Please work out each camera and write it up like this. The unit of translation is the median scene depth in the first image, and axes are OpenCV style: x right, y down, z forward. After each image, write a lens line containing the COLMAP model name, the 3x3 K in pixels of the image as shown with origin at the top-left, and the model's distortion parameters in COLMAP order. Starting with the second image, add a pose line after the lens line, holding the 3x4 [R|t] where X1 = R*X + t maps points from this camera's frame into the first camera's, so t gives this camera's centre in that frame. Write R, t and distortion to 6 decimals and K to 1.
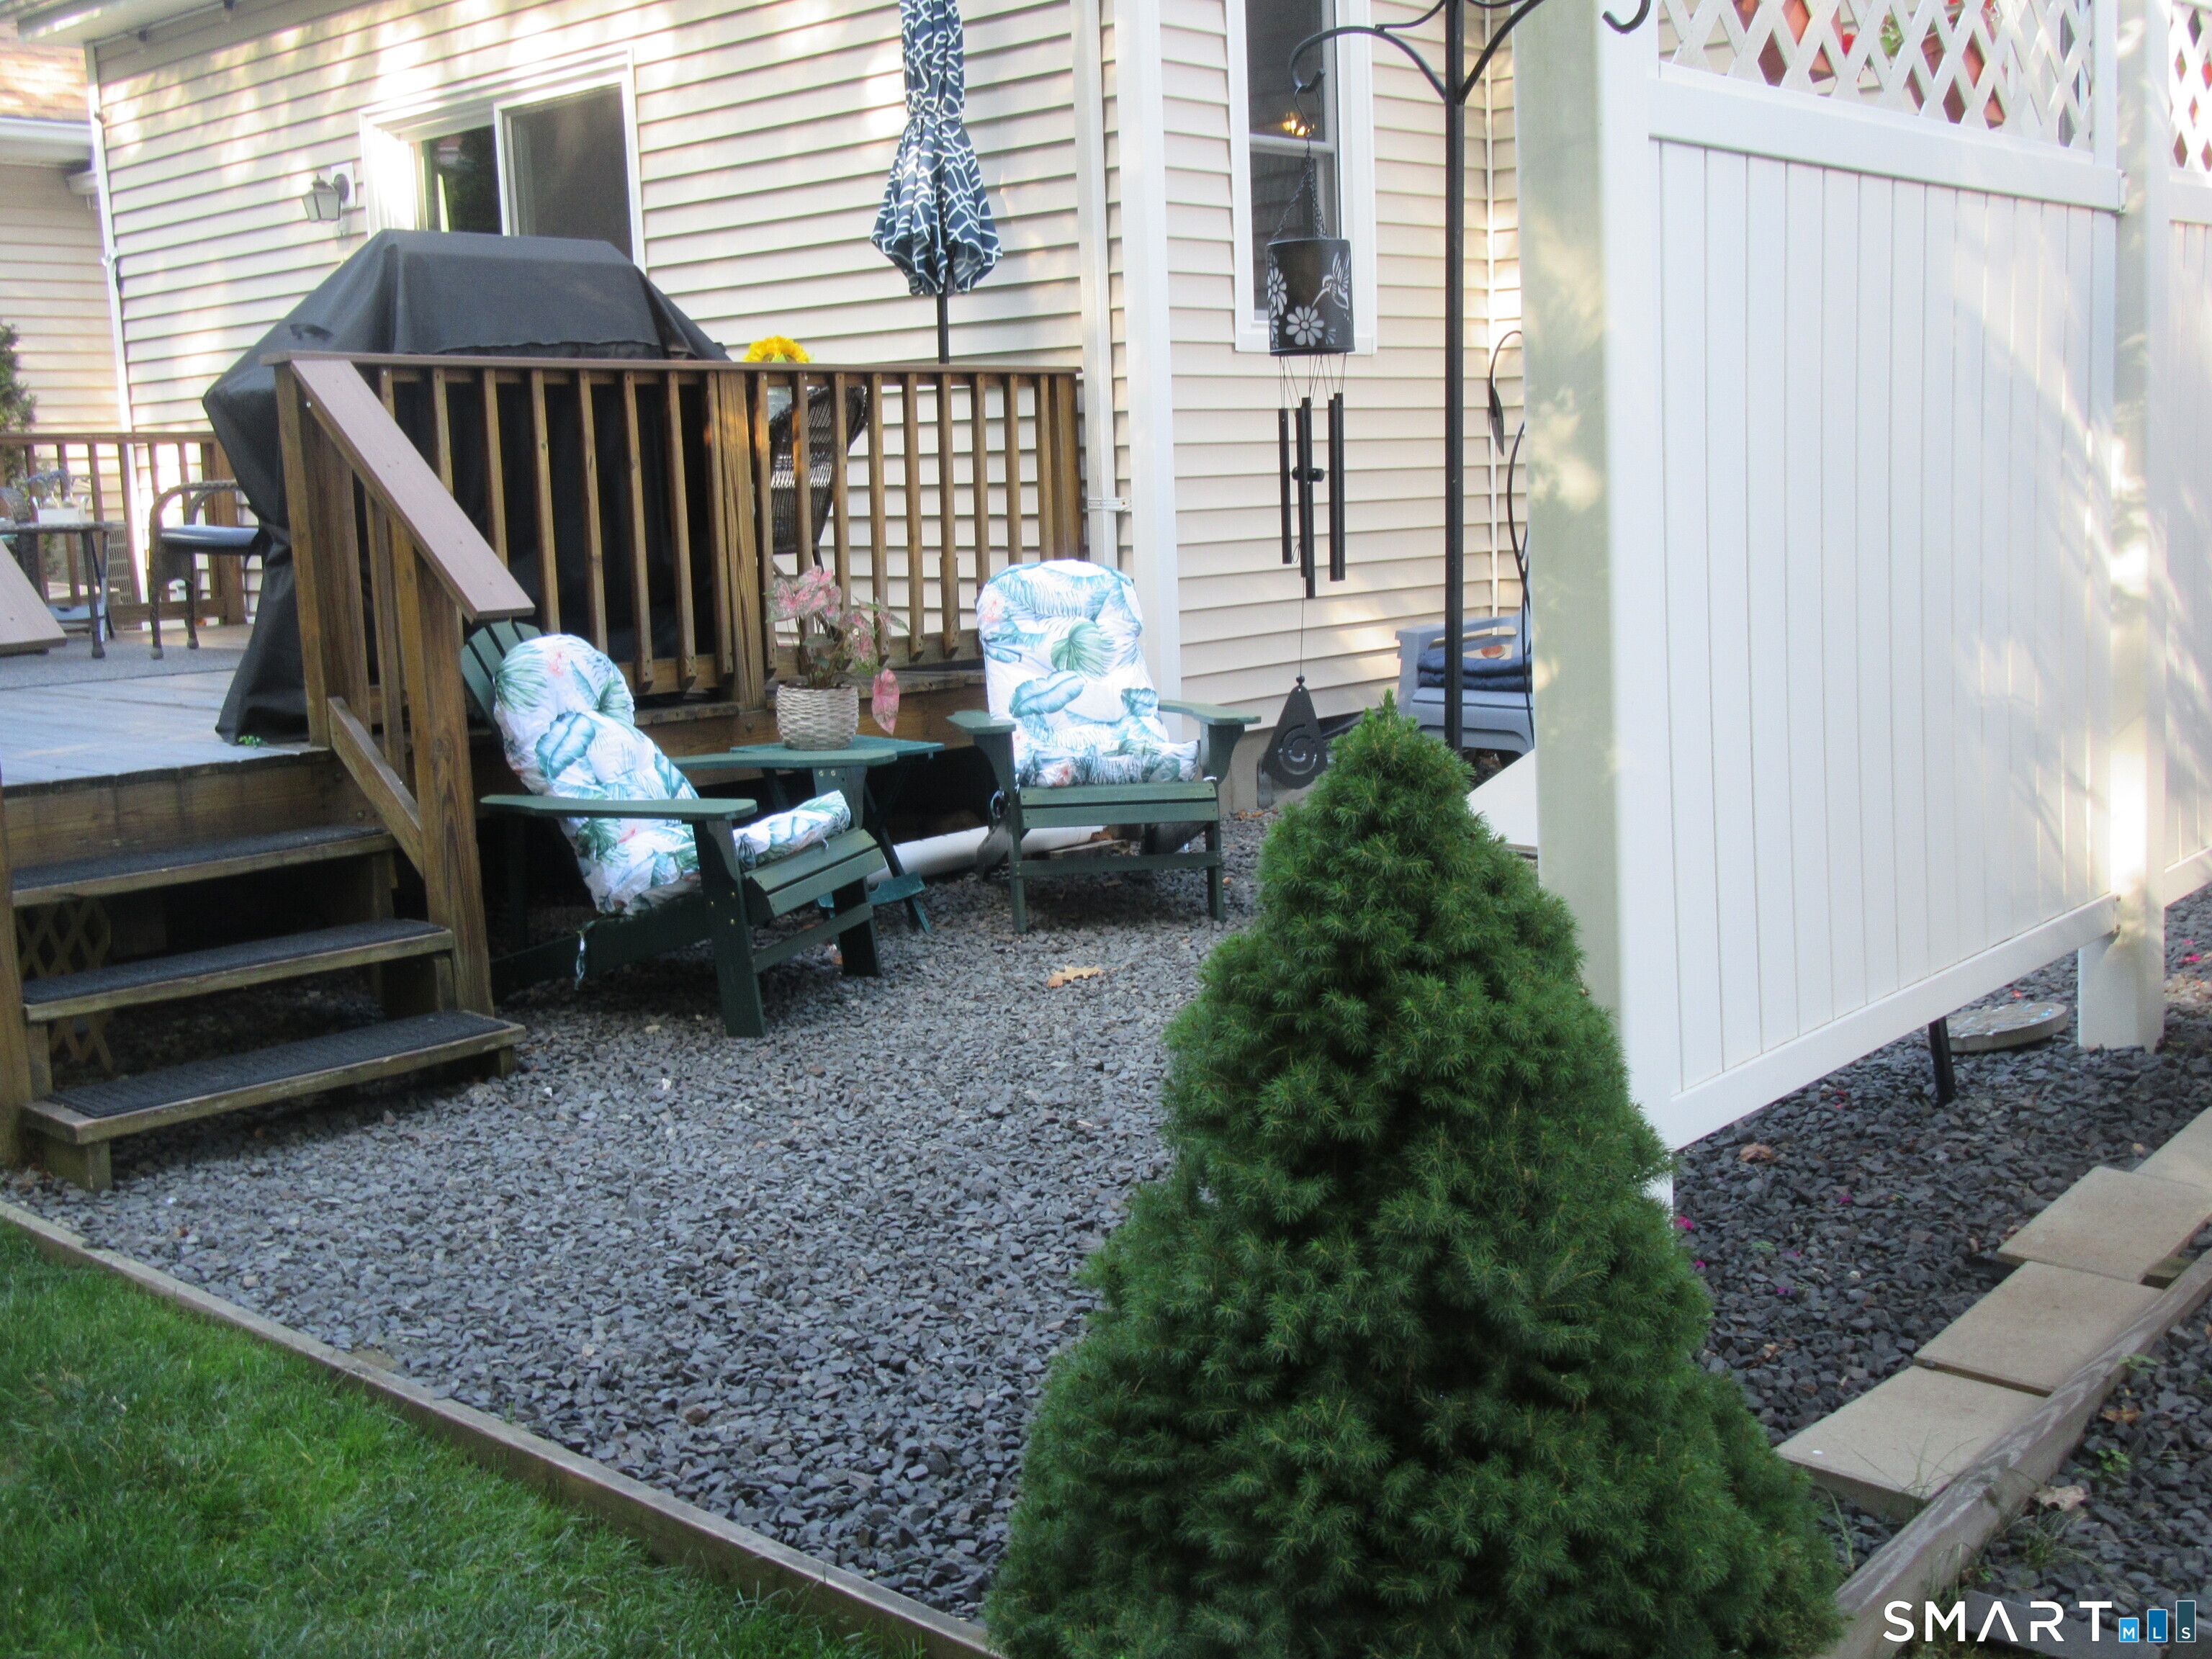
lens RADIAL K [[2355.0, 0, 1106.0], [0, 2355.0, 829.5], [0, 0, 1]] dist [-0.003576, -0.015825]
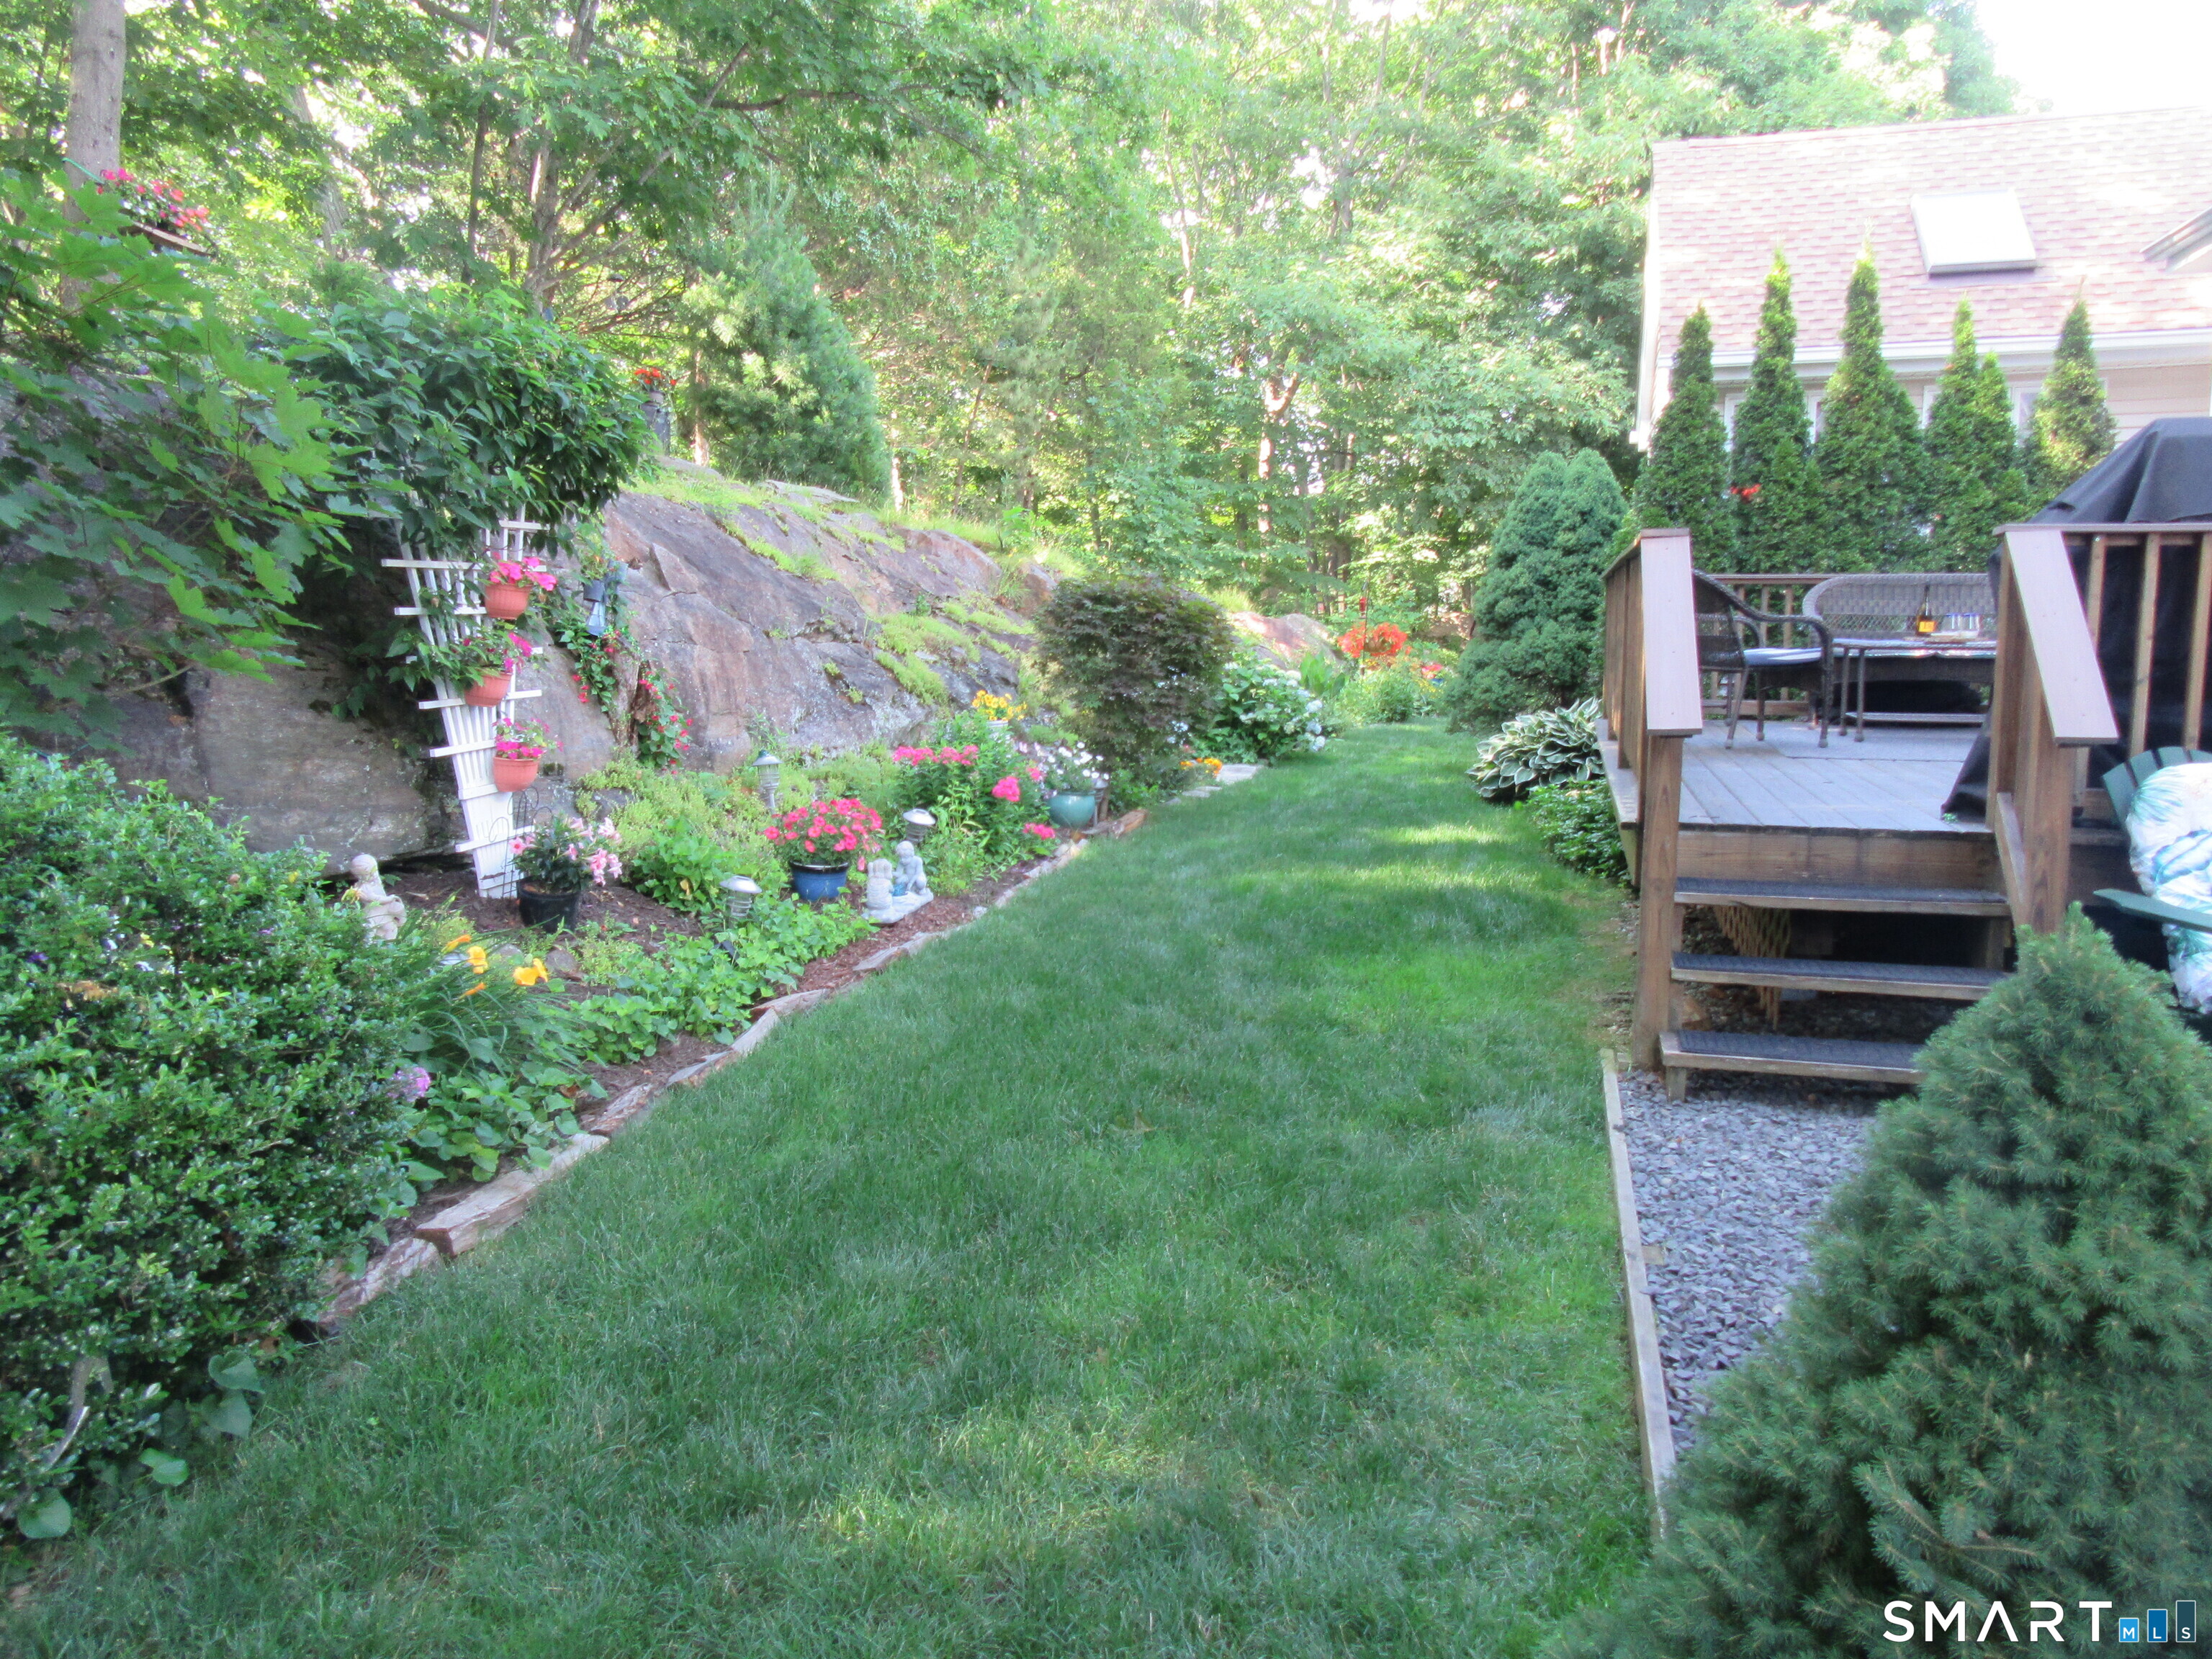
lens RADIAL K [[1649.4, 0, 1106.0], [0, 1649.4, 829.5], [0, 0, 1]] dist [0.001484, 0.001022]
pose [[0.433300, 0.140885, -0.890170, 0.314809], [-0.143551, 0.985885, 0.086158, -0.052042], [0.889744, 0.090452, 0.447409, 0.193072]]
